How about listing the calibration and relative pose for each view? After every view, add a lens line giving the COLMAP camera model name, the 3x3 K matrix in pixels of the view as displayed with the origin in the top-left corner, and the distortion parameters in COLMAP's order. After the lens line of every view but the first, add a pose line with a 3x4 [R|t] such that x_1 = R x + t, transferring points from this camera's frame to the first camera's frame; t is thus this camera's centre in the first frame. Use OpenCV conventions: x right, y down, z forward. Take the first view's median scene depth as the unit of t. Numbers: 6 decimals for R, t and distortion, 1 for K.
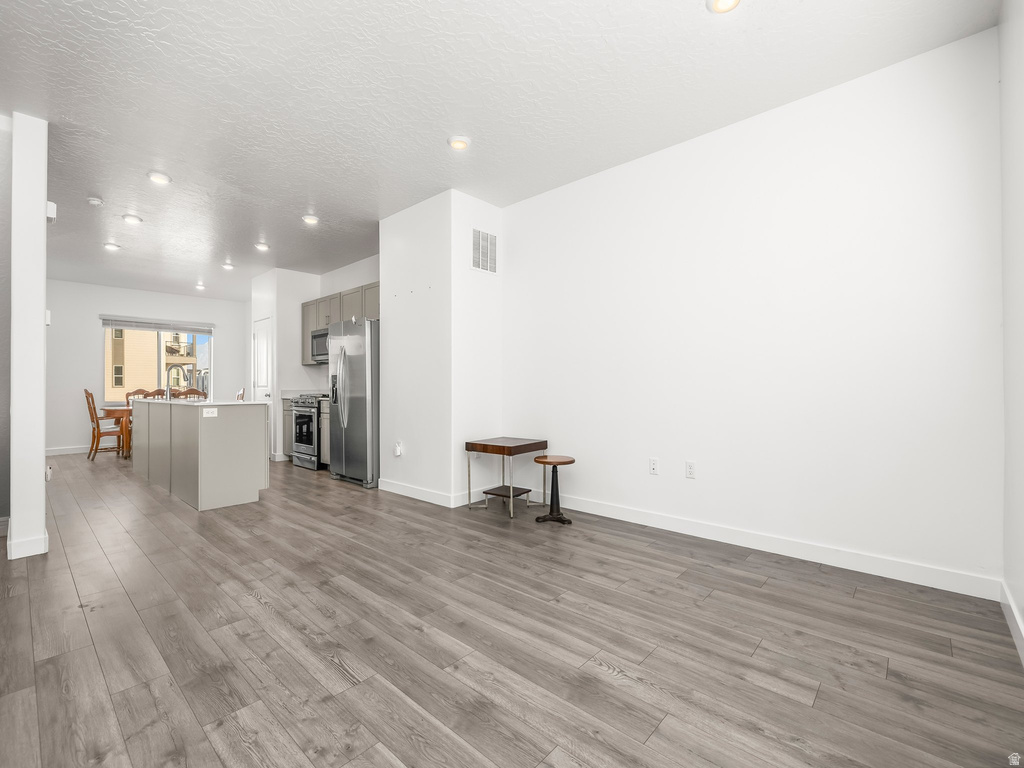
lens RADIAL K [[502.2, 0, 509.9], [0, 502.2, 383.5], [0, 0, 1]] dist [0.036981, 0.001065]
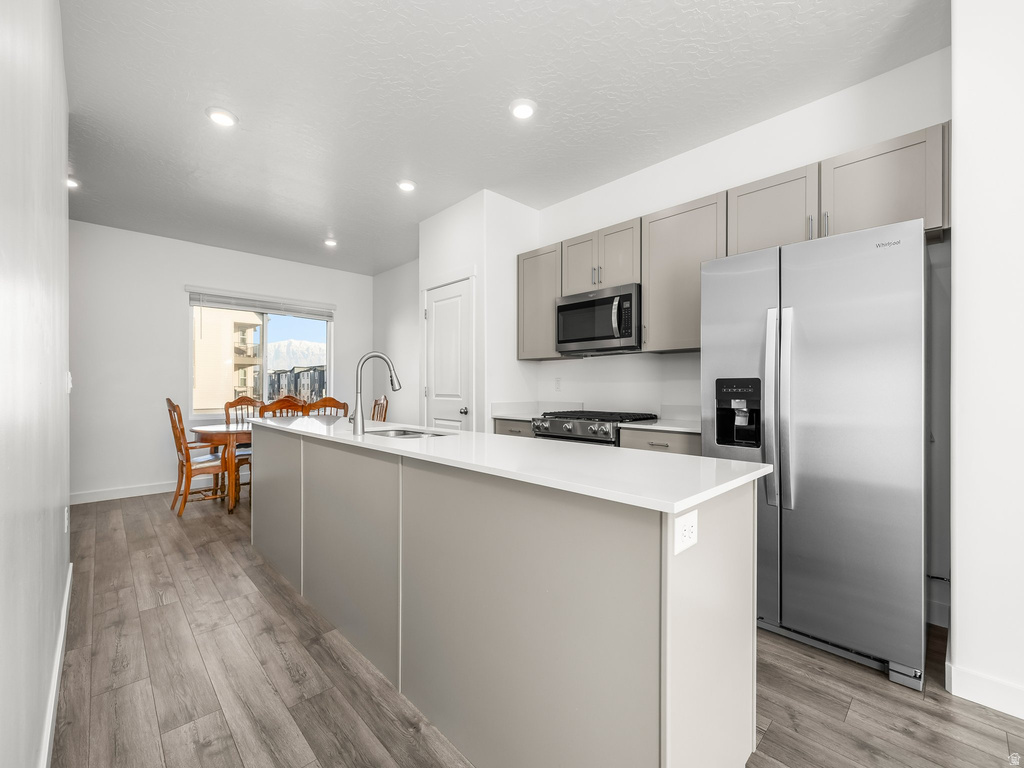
lens RADIAL K [[433.7, 0, 510.8], [0, 433.7, 388.1], [0, 0, 1]] dist [-0.003404, 0.001573]
pose [[0.999919, -0.002237, -0.012553, -0.386394], [0.002455, 0.999846, 0.017377, -0.011514], [0.012512, -0.017406, 0.999770, 0.462868]]
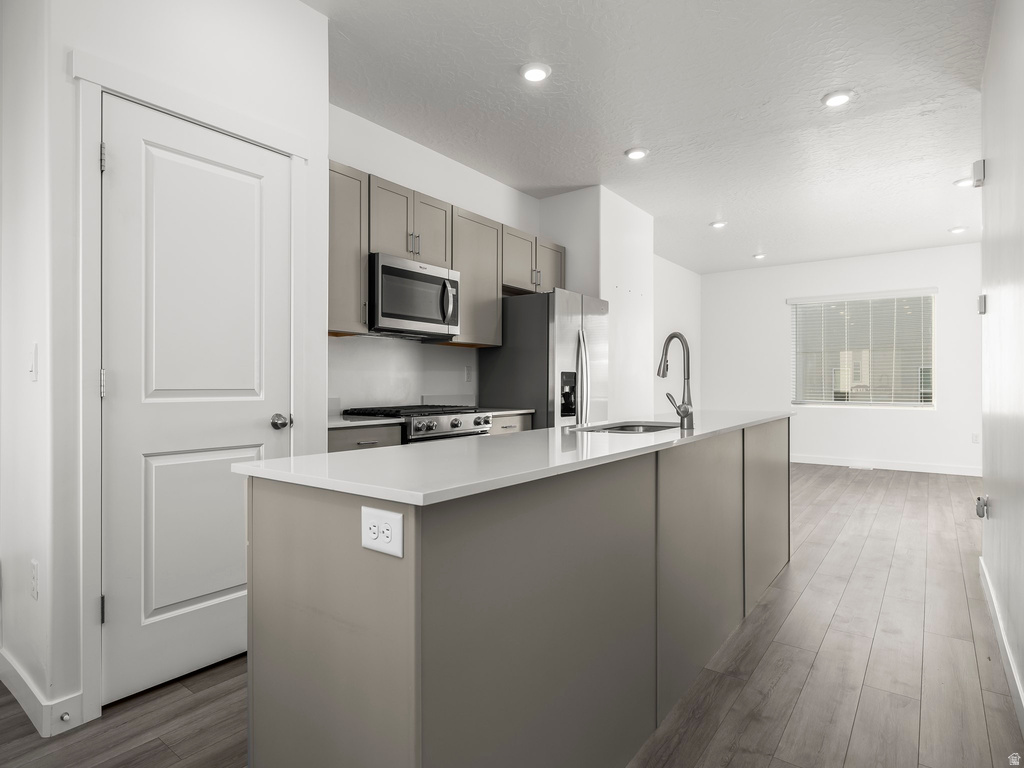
lens RADIAL K [[553.1, 0, 512.3], [0, 553.1, 386.1], [0, 0, 1]] dist [-0.003139, 0.000524]
pose [[-0.145113, -0.003706, 0.989408, -0.610828], [-0.010565, 0.999942, 0.002196, -0.004027], [-0.989359, -0.010135, -0.145143, 0.704970]]
